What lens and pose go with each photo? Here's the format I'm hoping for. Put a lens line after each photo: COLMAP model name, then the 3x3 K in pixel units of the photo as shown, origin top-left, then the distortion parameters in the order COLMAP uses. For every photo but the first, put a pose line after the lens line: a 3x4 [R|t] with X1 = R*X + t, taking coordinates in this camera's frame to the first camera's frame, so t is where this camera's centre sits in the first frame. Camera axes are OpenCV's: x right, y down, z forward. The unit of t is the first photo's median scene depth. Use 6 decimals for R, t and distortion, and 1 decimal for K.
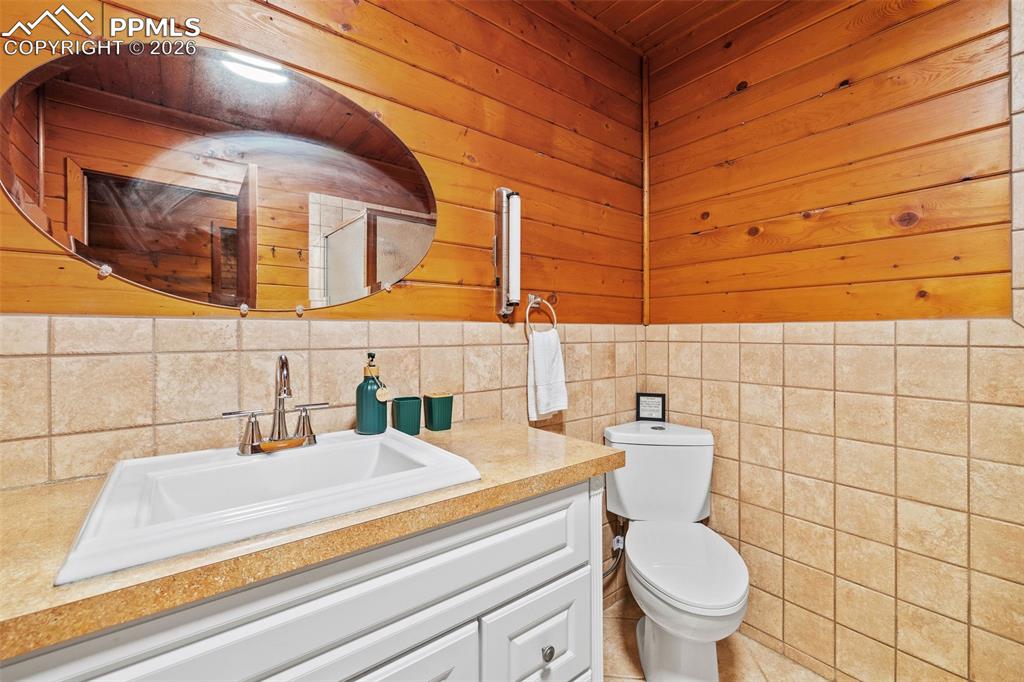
lens RADIAL K [[431.3, 0, 510.1], [0, 431.3, 335.4], [0, 0, 1]] dist [0.000296, -0.000673]
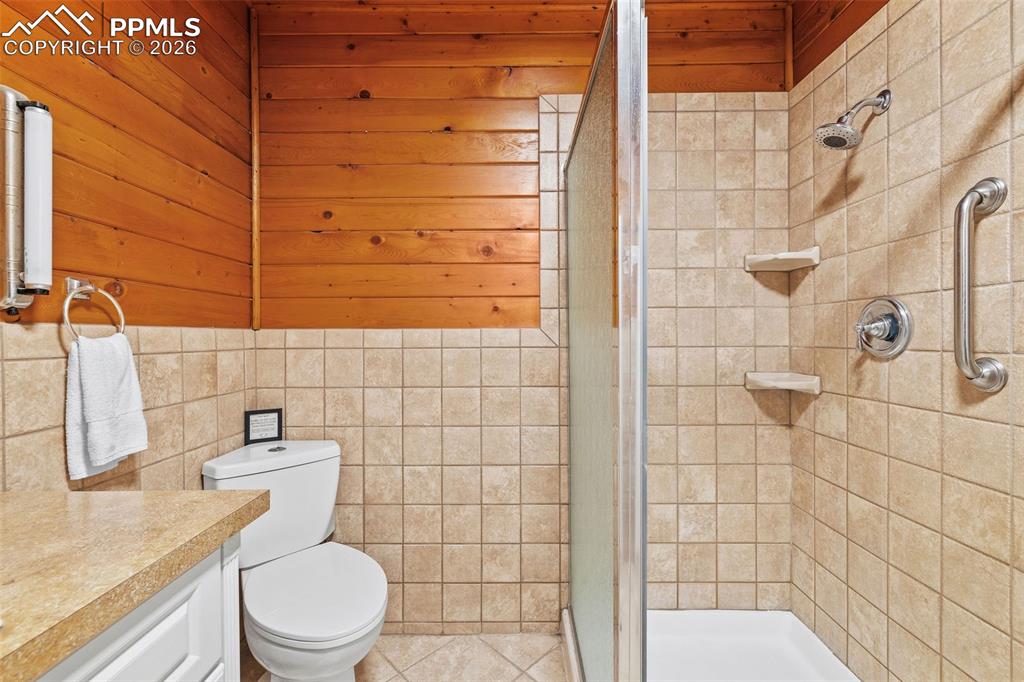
lens RADIAL K [[431.3, 0, 514.0], [0, 431.3, 340.0], [0, 0, 1]] dist [0.000296, -0.000673]
pose [[0.617766, -0.006680, 0.786334, -0.049517], [0.008783, 0.999960, 0.001594, -0.000838], [-0.786313, 0.005922, 0.617800, 0.112299]]
